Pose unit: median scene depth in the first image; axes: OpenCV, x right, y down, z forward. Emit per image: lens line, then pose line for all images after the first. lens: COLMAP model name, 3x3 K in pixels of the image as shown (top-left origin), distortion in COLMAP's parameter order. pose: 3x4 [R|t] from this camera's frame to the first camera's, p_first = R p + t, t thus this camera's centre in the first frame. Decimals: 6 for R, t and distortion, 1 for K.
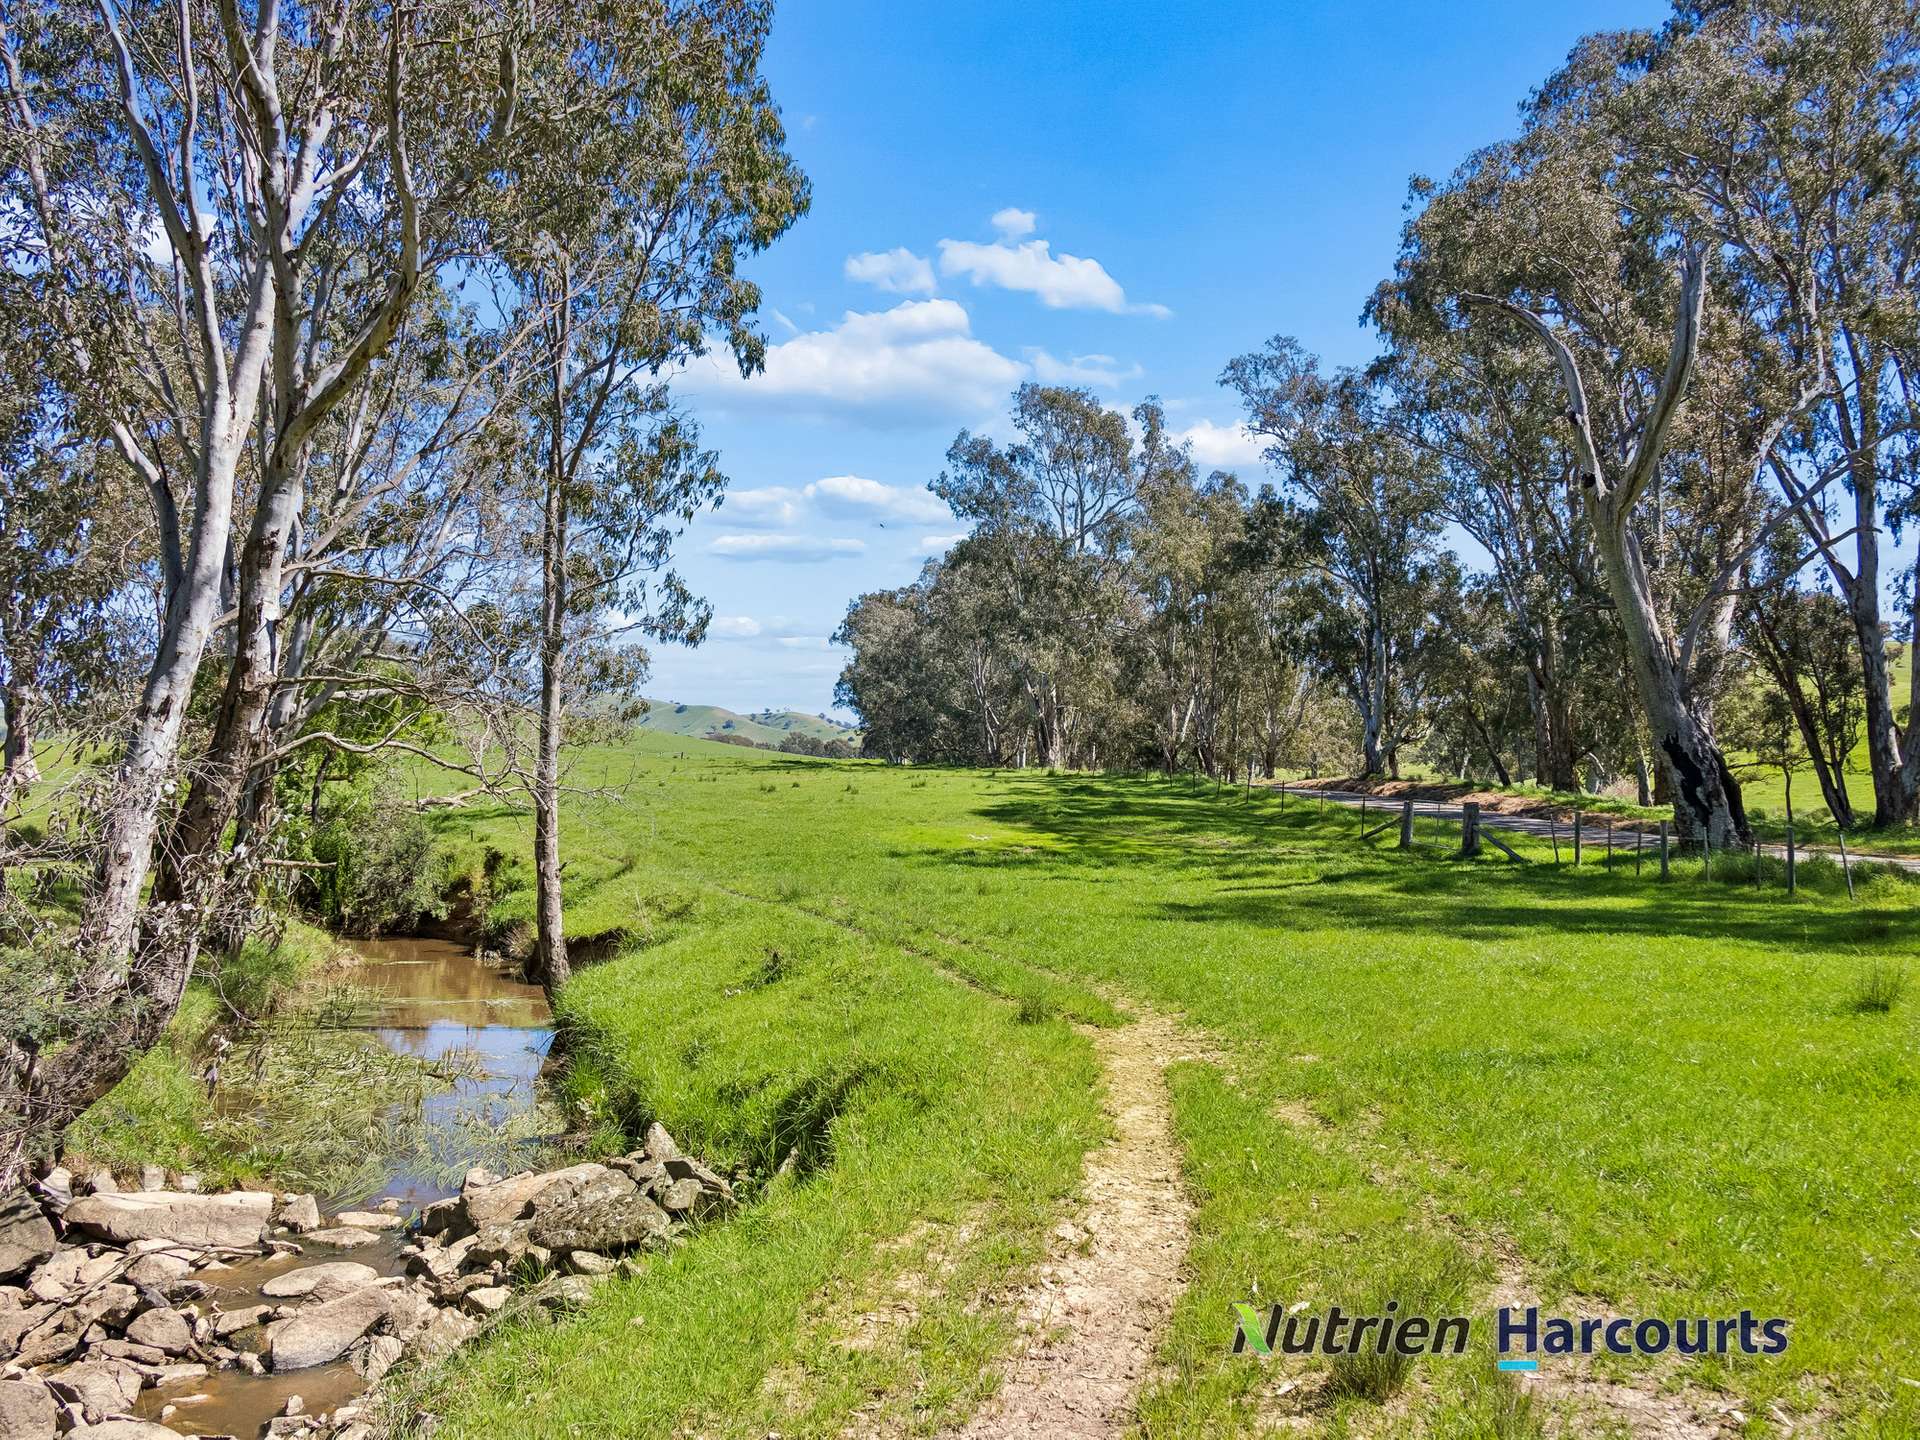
lens RADIAL K [[1494.4, 0, 960.0], [0, 1494.4, 720.0], [0, 0, 1]] dist [-0.001688, 0.001108]
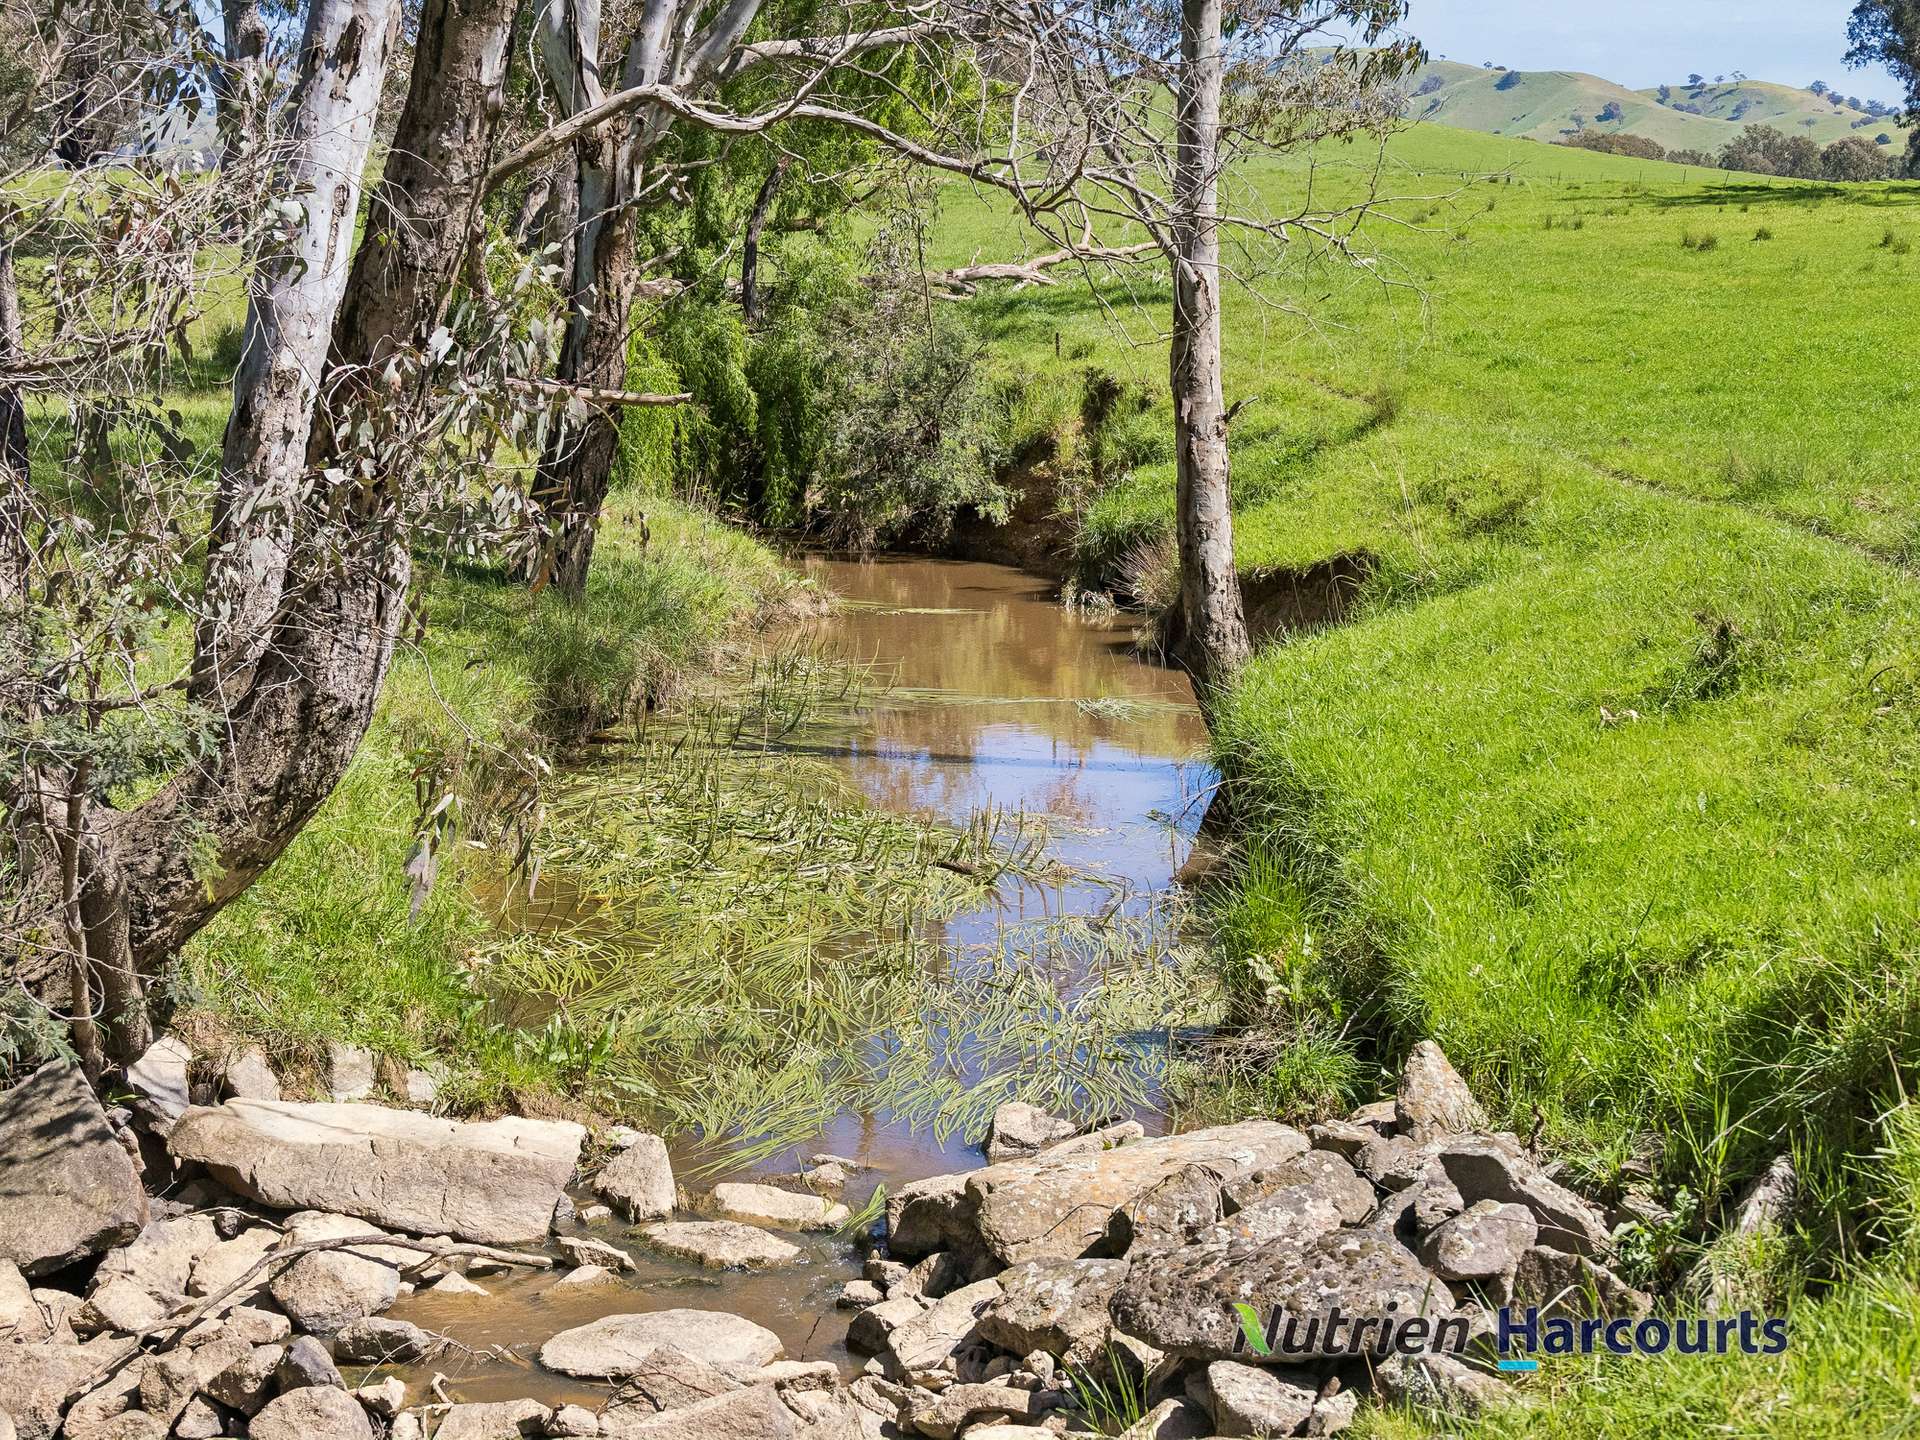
lens RADIAL K [[3189.5, 0, 960.0], [0, 3189.5, 720.0], [0, 0, 1]] dist [-0.058992, -0.117131]
pose [[0.938379, 0.042444, -0.342993, -0.029434], [0.023868, 0.982102, 0.186829, 0.019815], [0.344784, -0.183503, 0.920571, 0.176292]]
